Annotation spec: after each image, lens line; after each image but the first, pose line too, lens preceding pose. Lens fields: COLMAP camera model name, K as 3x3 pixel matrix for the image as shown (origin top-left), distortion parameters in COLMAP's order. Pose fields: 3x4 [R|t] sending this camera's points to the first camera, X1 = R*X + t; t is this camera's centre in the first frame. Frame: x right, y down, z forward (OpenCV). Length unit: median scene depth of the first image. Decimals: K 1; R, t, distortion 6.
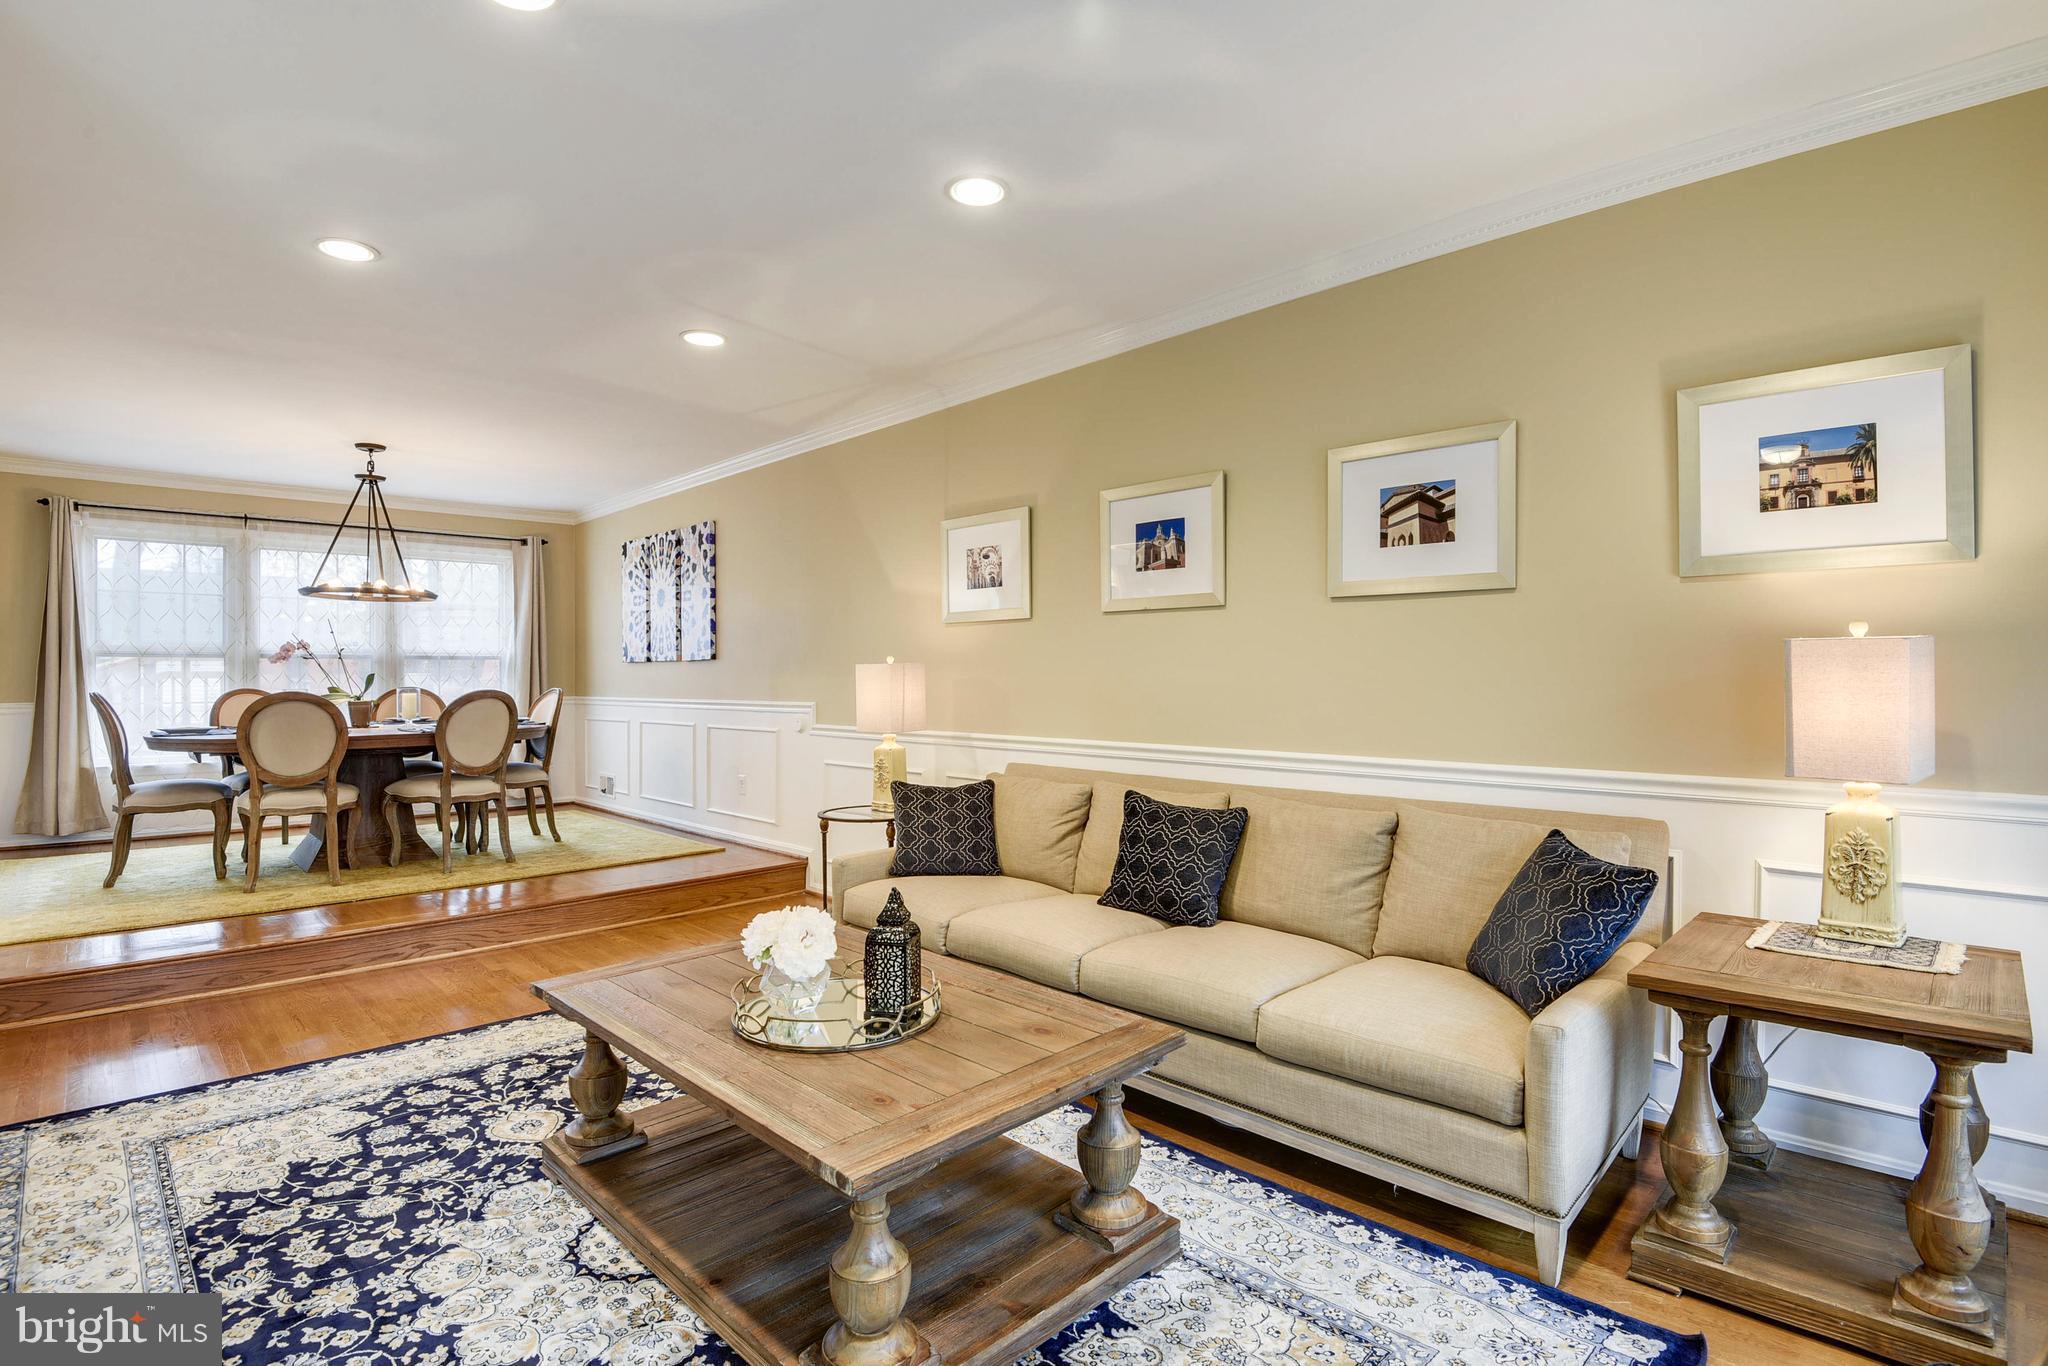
lens RADIAL K [[1005.3, 0, 1024.5], [0, 1005.3, 673.2], [0, 0, 1]] dist [-0.023638, -0.006134]
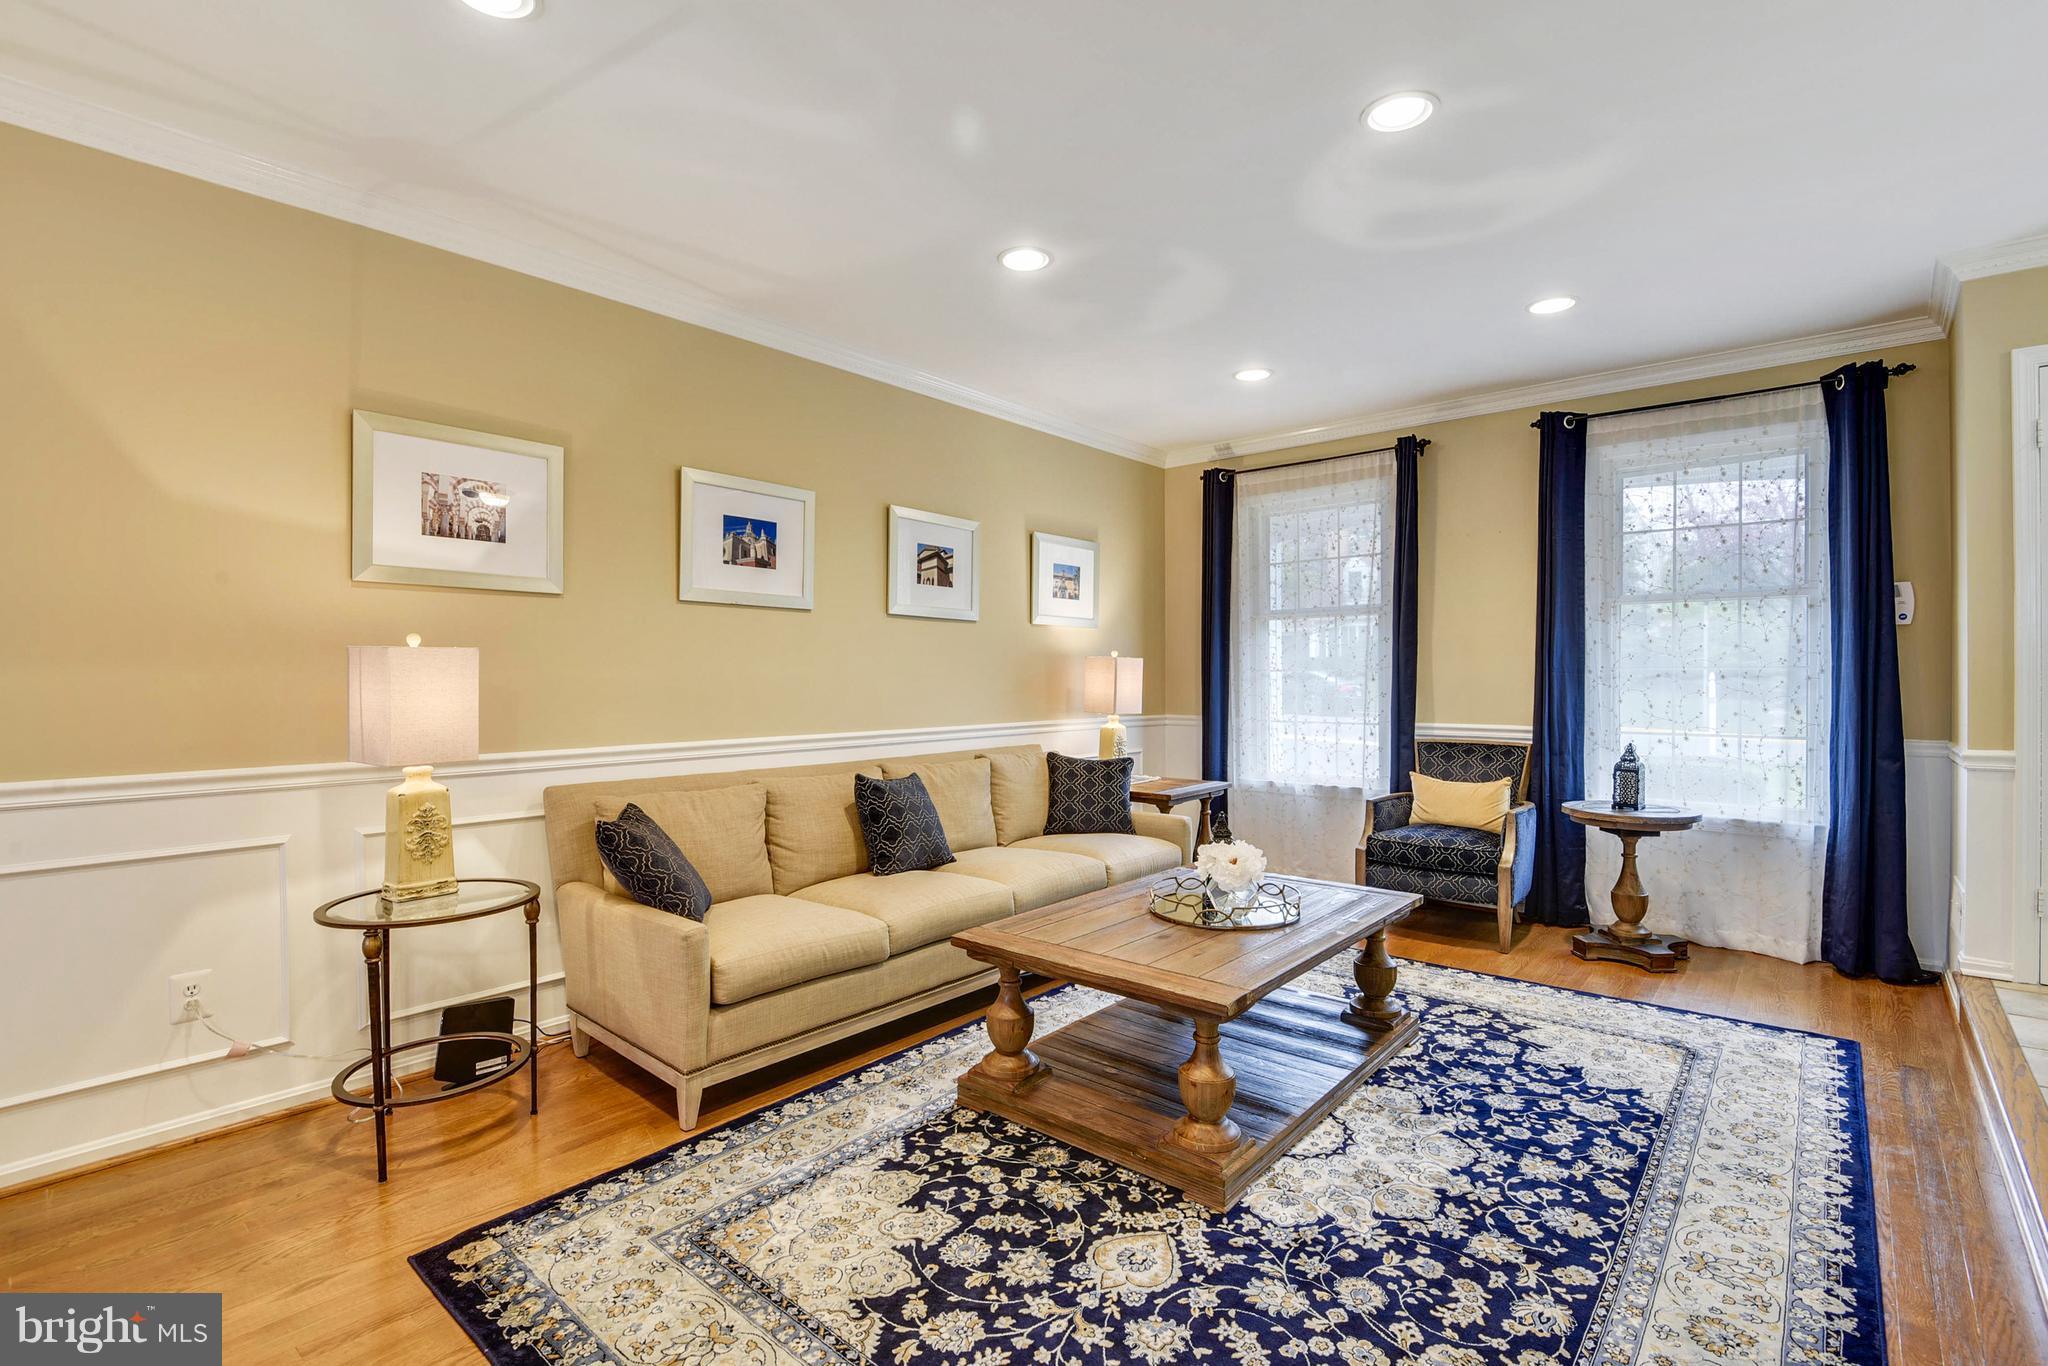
lens RADIAL K [[946.5, 0, 1028.7], [0, 946.5, 680.4], [0, 0, 1]] dist [0.002132, -0.005820]
pose [[-0.096910, 0.000774, 0.995293, -1.398283], [0.000211, 1.000000, -0.000757, 0.021995], [-0.995293, 0.000137, -0.096911, 1.333561]]
